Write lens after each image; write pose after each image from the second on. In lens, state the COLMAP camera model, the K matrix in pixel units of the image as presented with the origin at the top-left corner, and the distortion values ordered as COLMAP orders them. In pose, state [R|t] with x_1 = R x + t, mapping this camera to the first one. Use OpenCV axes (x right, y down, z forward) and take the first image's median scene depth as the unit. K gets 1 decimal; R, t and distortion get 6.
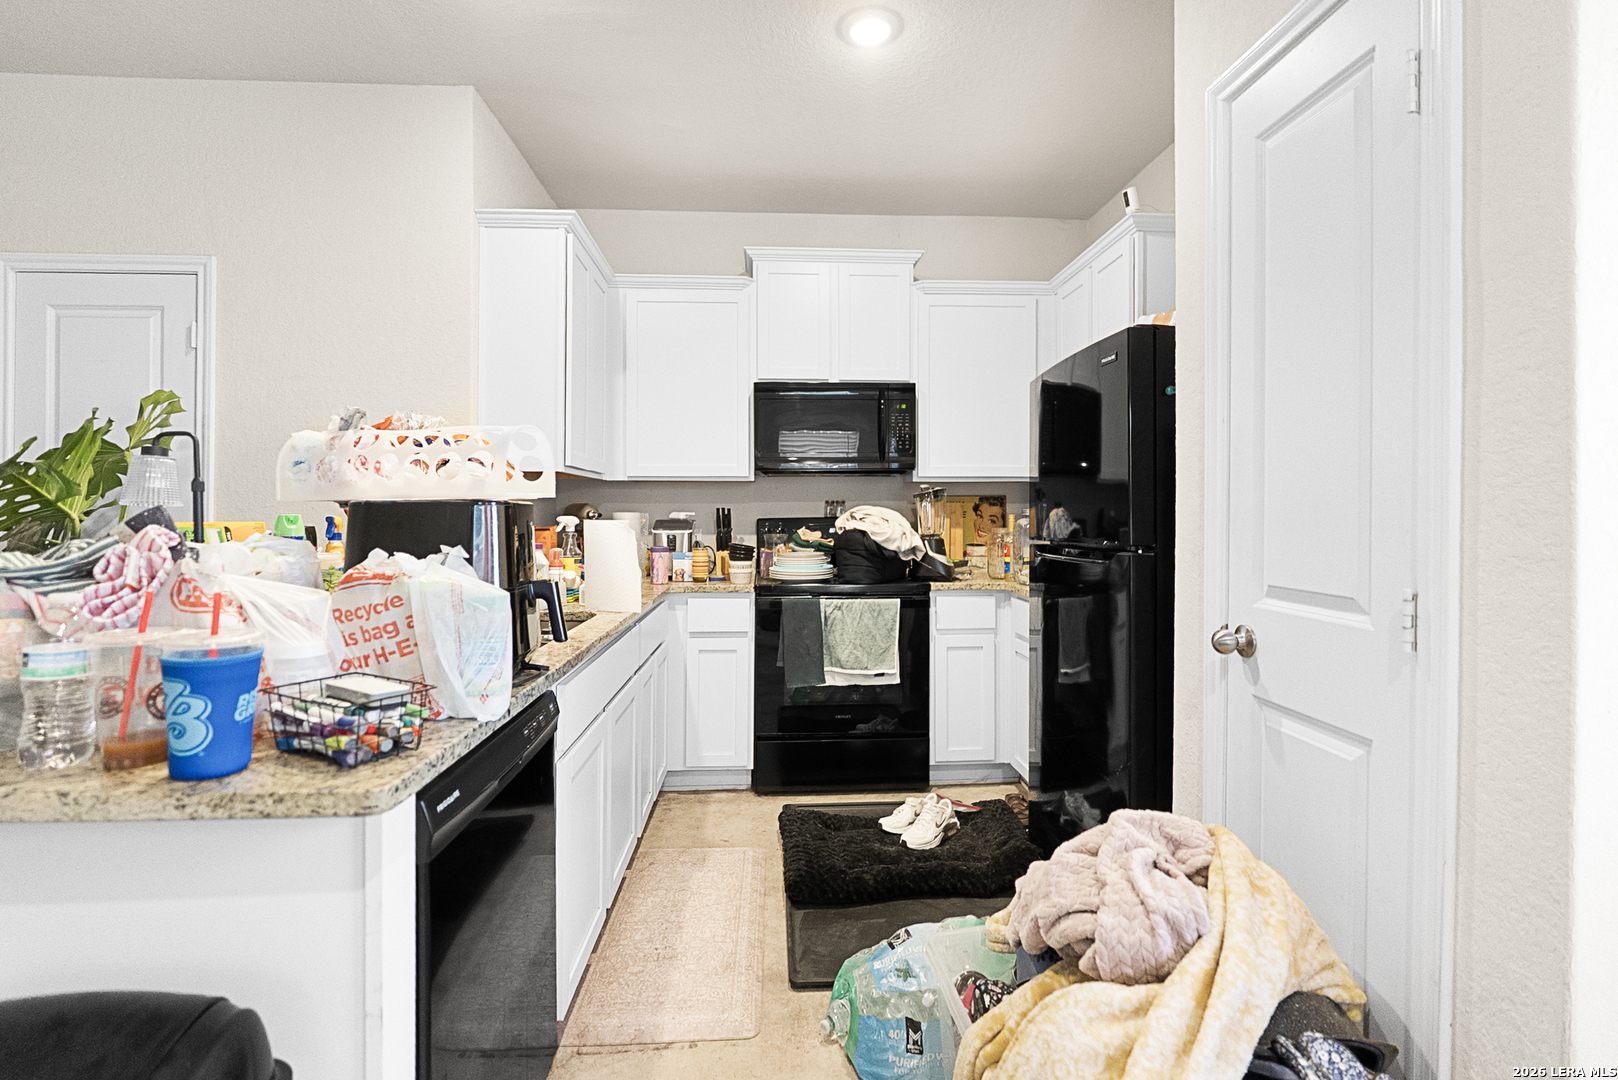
lens RADIAL K [[763.6, 0, 808.6], [0, 763.6, 529.8], [0, 0, 1]] dist [-0.003456, -0.000115]
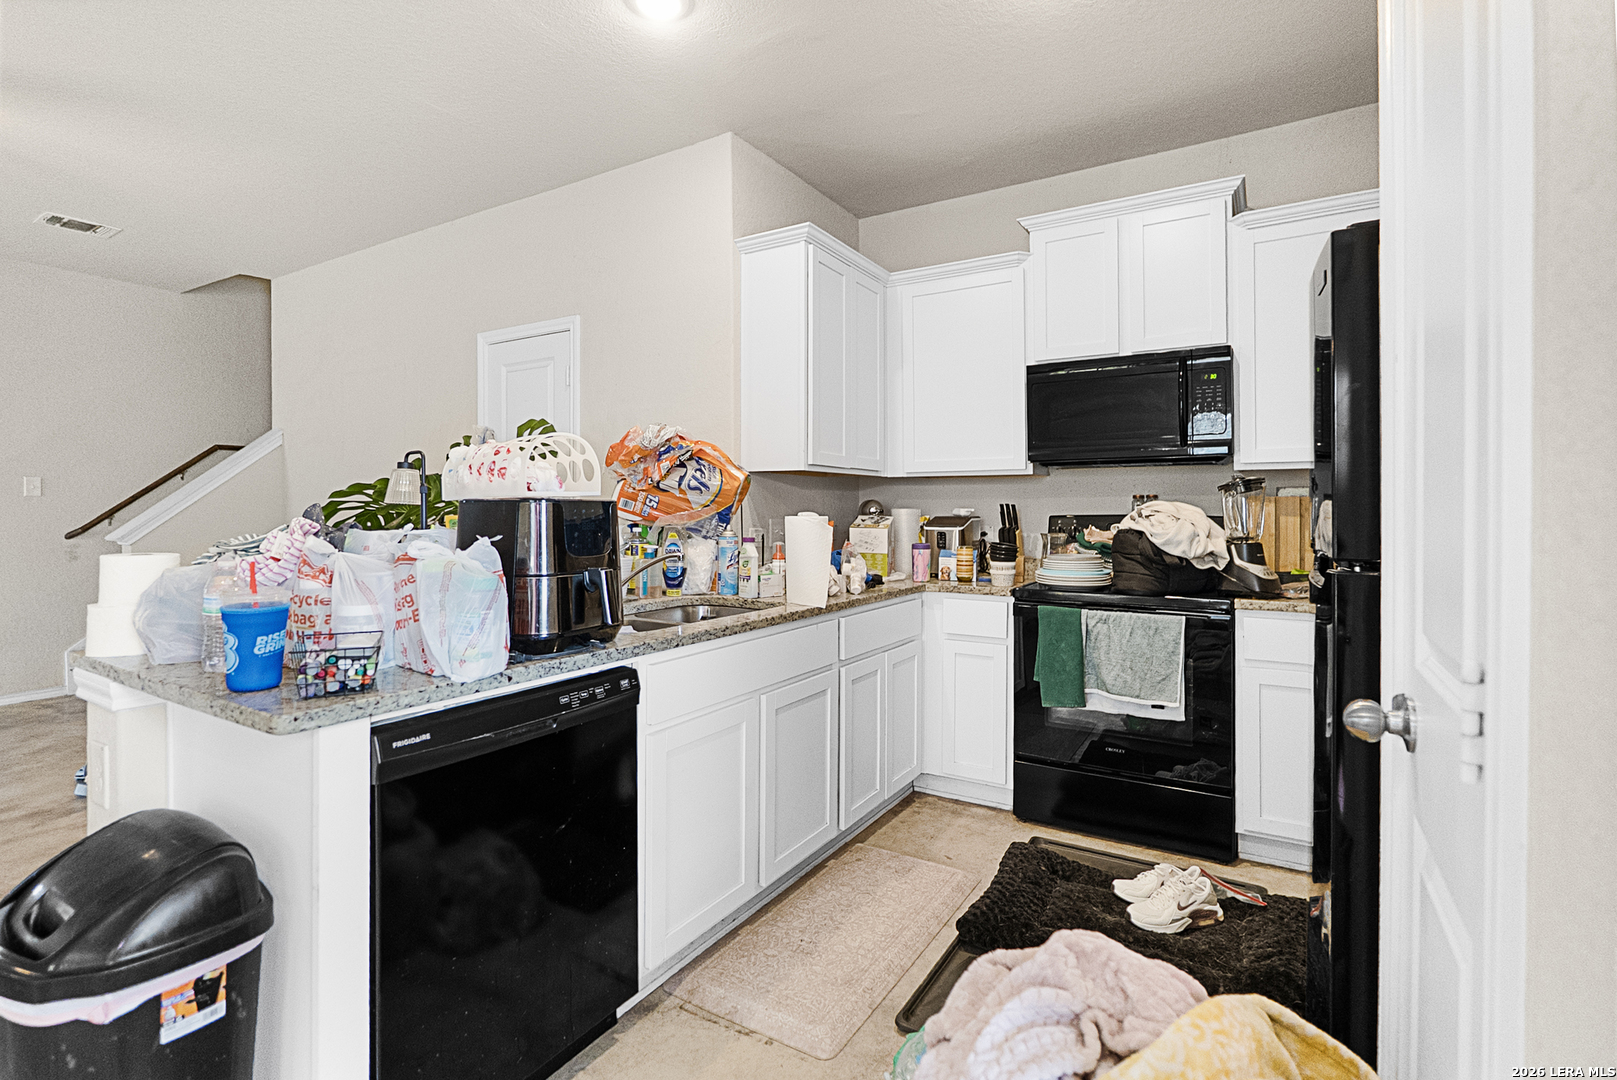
lens RADIAL K [[763.1, 0, 808.4], [0, 763.1, 523.6], [0, 0, 1]] dist [-0.003456, -0.000115]
pose [[0.823149, 0.013357, -0.567668, 0.246701], [-0.014780, 0.999889, 0.002094, -0.003324], [0.567633, 0.006666, 0.823255, 0.111887]]
